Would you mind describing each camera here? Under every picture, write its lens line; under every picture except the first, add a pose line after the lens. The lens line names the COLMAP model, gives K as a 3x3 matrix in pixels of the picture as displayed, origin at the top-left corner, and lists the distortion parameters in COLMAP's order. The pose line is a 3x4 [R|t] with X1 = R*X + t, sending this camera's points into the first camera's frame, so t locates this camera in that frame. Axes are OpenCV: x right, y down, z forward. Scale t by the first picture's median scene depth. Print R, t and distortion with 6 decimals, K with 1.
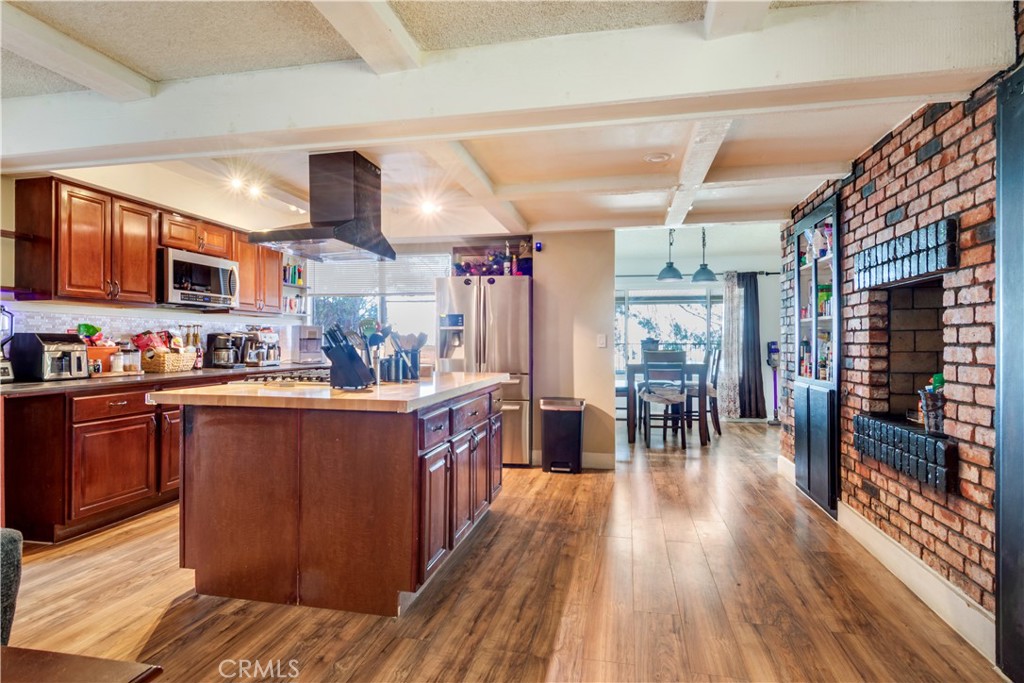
lens RADIAL K [[553.2, 0, 507.6], [0, 553.2, 340.6], [0, 0, 1]] dist [0.001295, -0.001509]
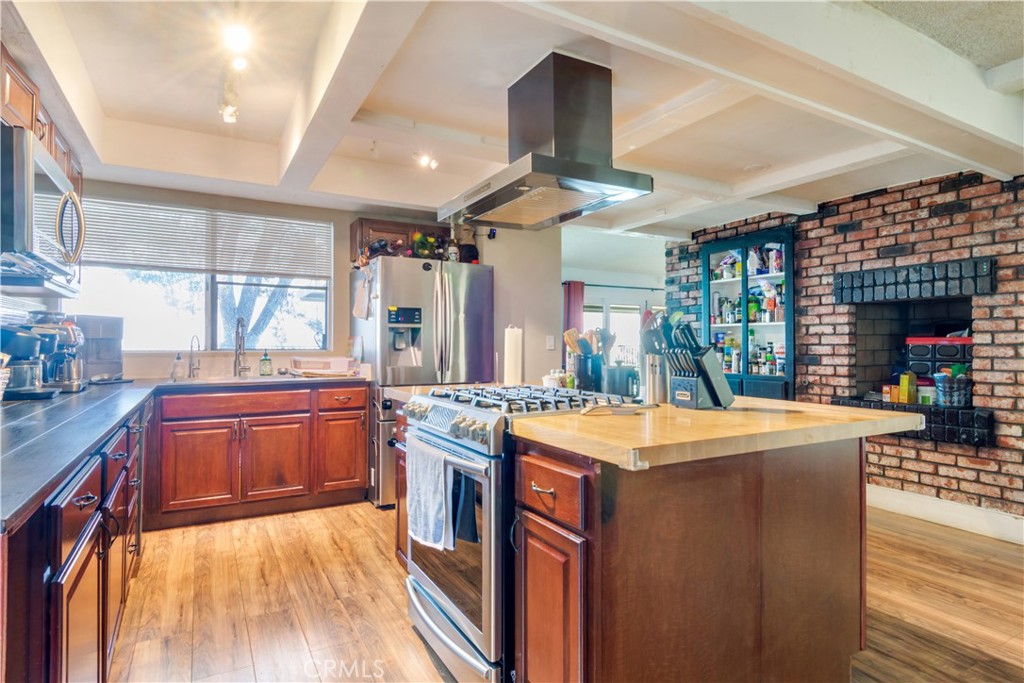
lens RADIAL K [[552.9, 0, 524.3], [0, 552.9, 345.8], [0, 0, 1]] dist [-0.003203, -0.001412]
pose [[0.742080, -0.002951, 0.670305, -0.981034], [0.000108, 0.999991, 0.004283, 0.002997], [-0.670312, -0.003106, 0.742073, 0.664757]]
